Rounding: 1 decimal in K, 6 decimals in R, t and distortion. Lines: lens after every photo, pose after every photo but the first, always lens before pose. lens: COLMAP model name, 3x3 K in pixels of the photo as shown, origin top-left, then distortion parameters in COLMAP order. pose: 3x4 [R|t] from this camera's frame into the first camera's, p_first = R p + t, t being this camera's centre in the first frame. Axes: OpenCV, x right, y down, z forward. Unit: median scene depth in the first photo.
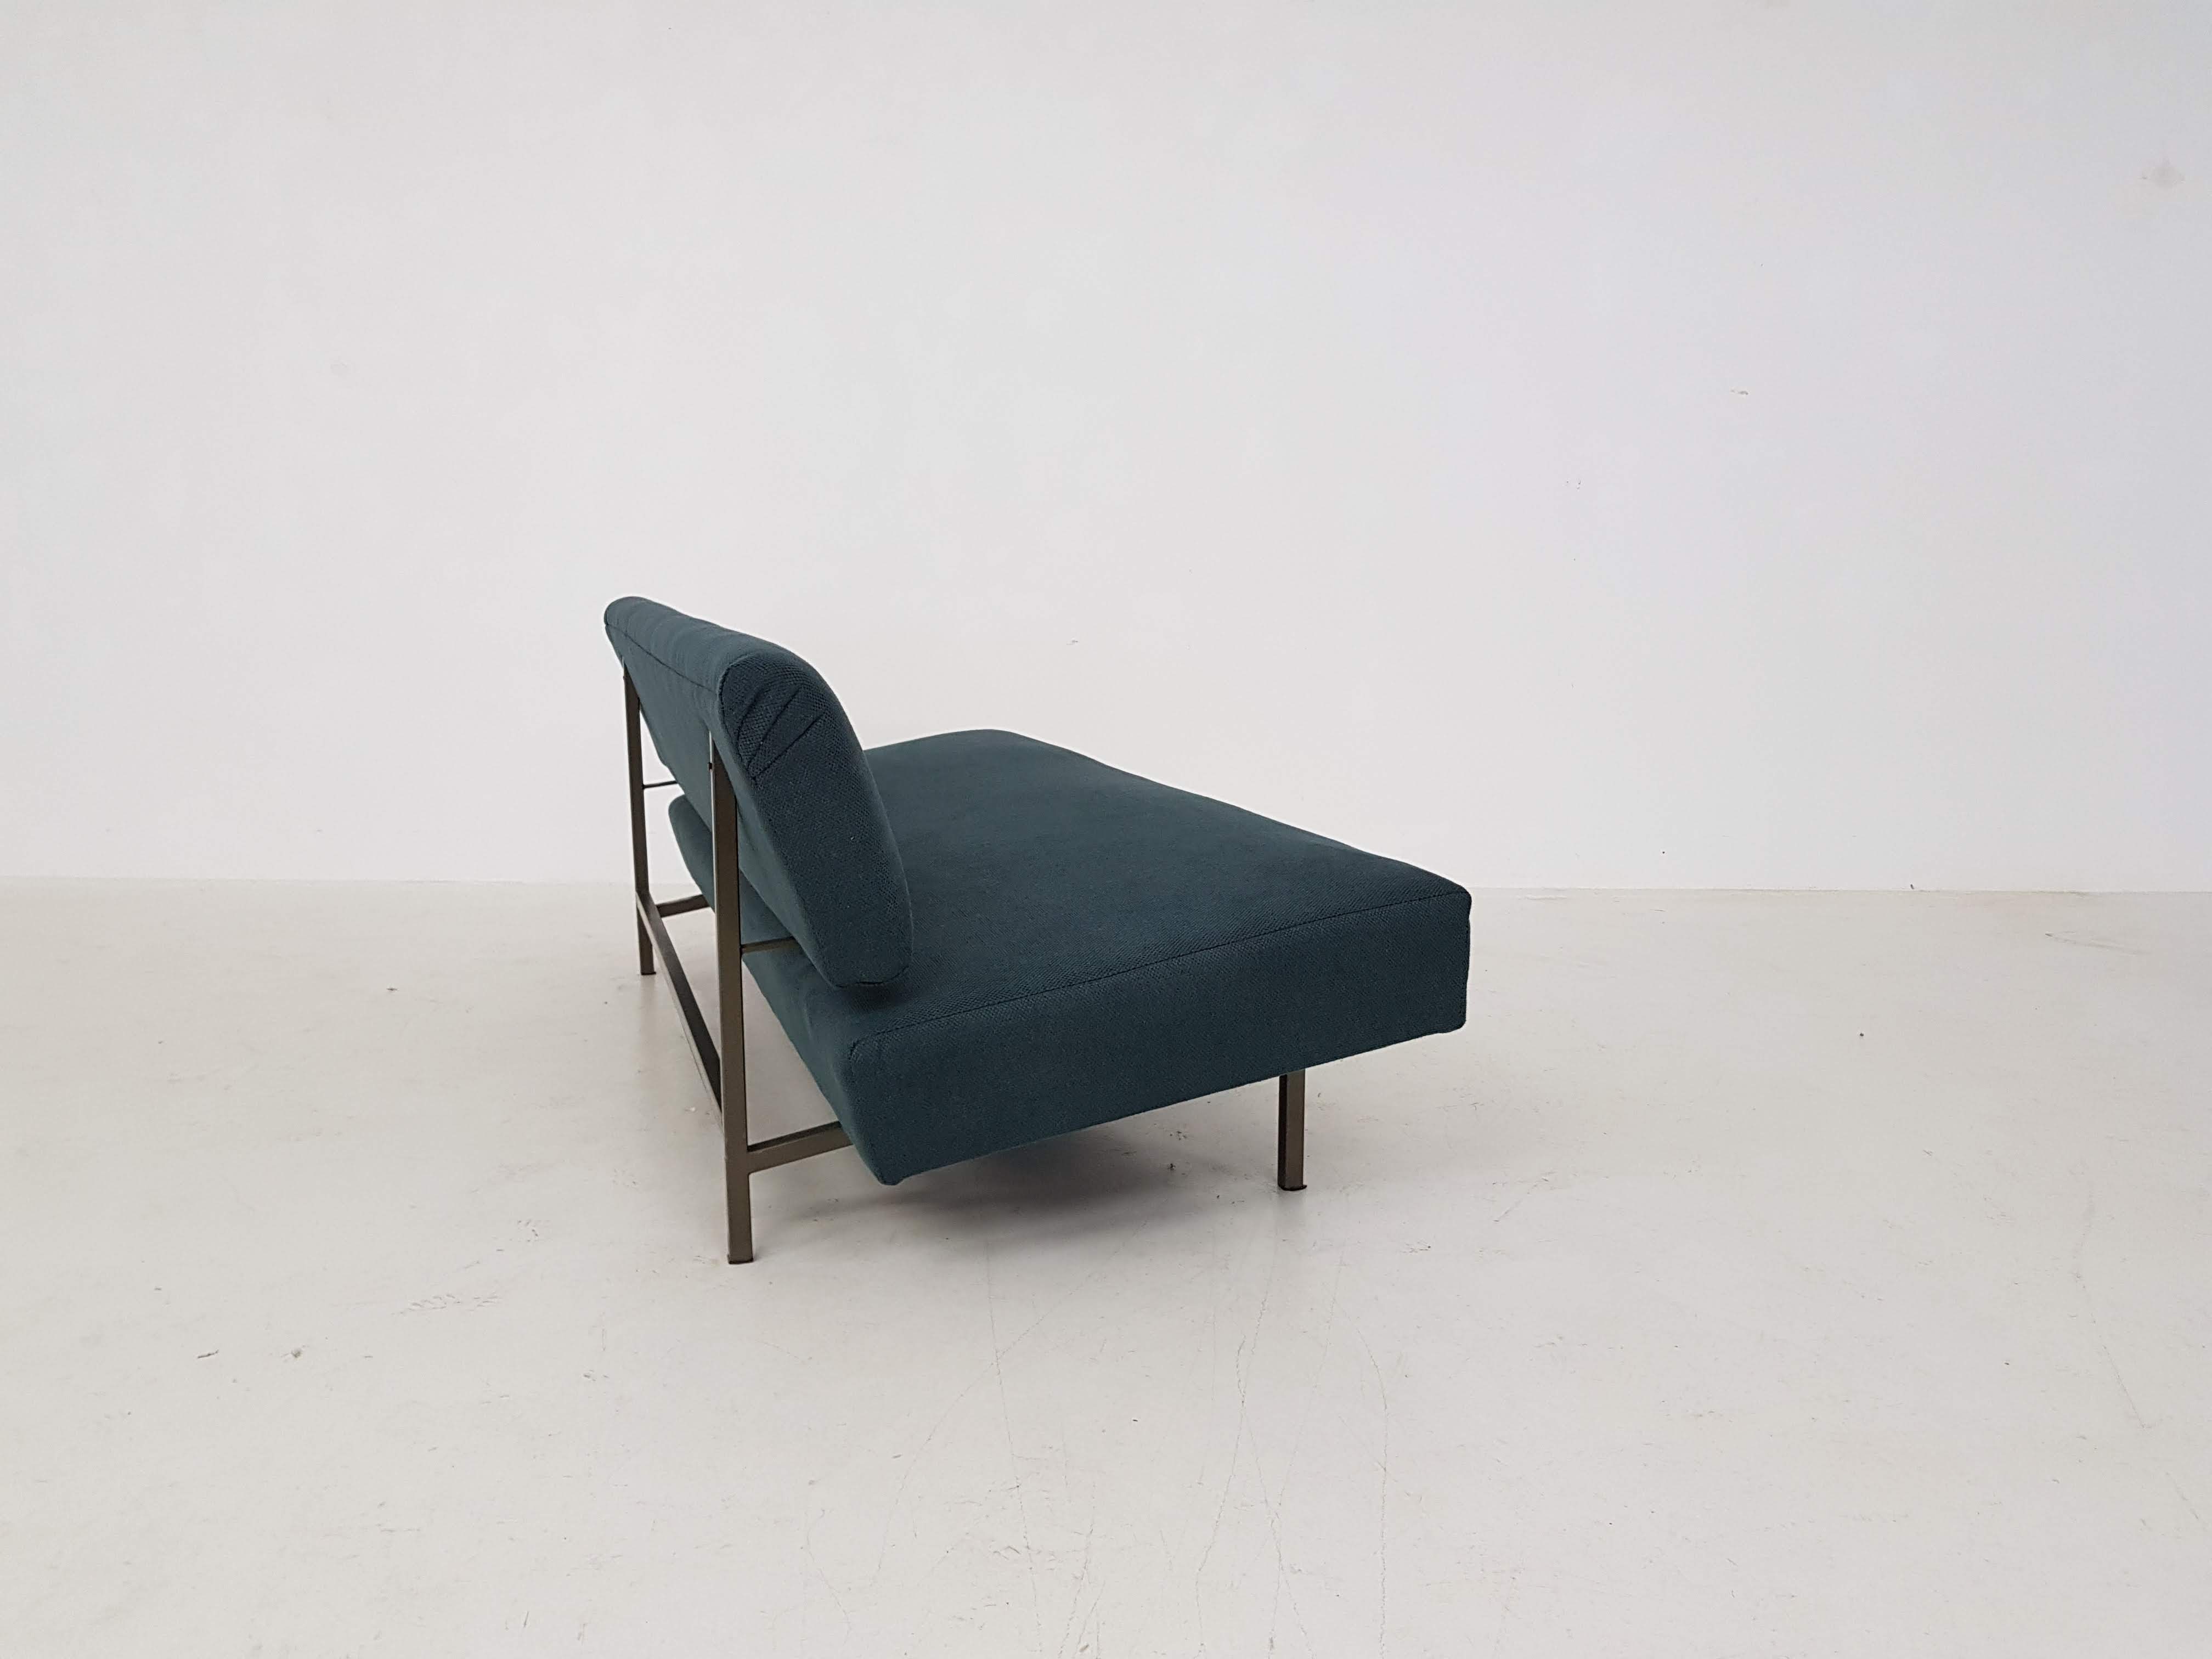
lens RADIAL K [[1704.6, 0, 1044.0], [0, 1704.6, 849.1], [0, 0, 1]] dist [-0.007669, -0.007726]
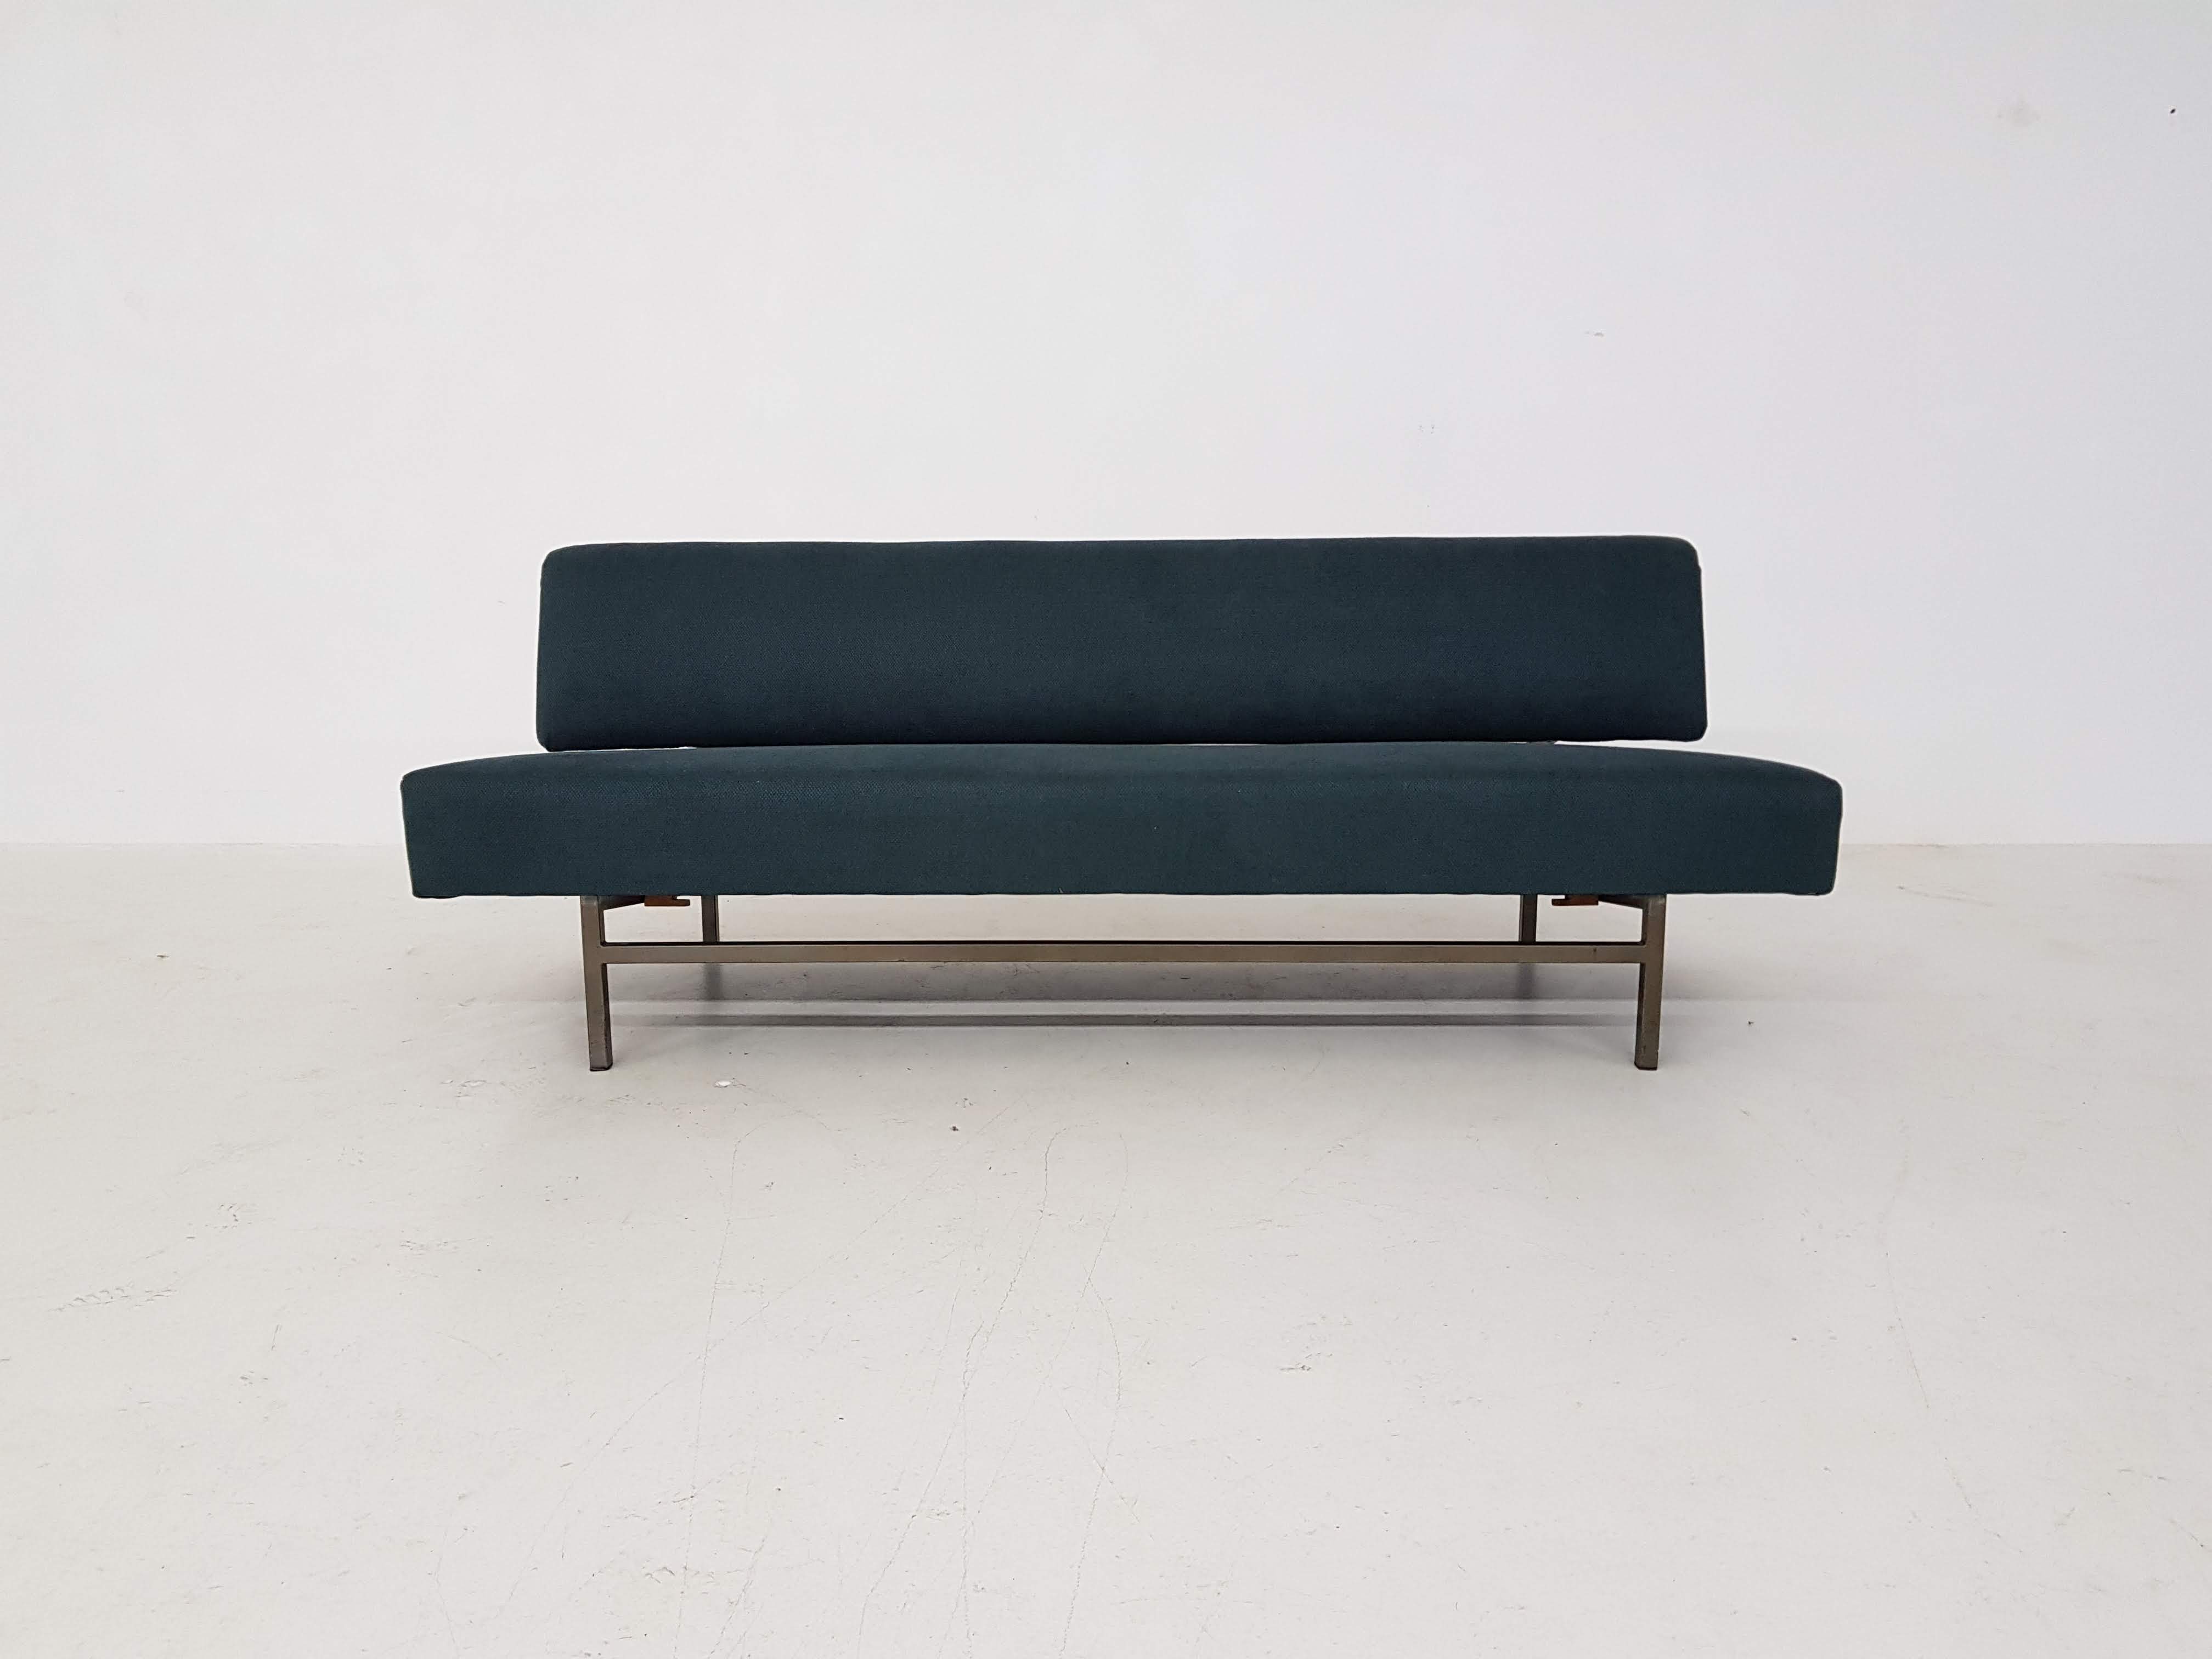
lens RADIAL K [[1704.6, 0, 1045.1], [0, 1704.6, 826.8], [0, 0, 1]] dist [-0.007669, -0.007726]
pose [[0.999114, -0.004876, 0.041811, 0.128183], [0.004615, 0.999969, 0.006339, 0.015441], [-0.041841, -0.006141, 0.999105, 0.093393]]
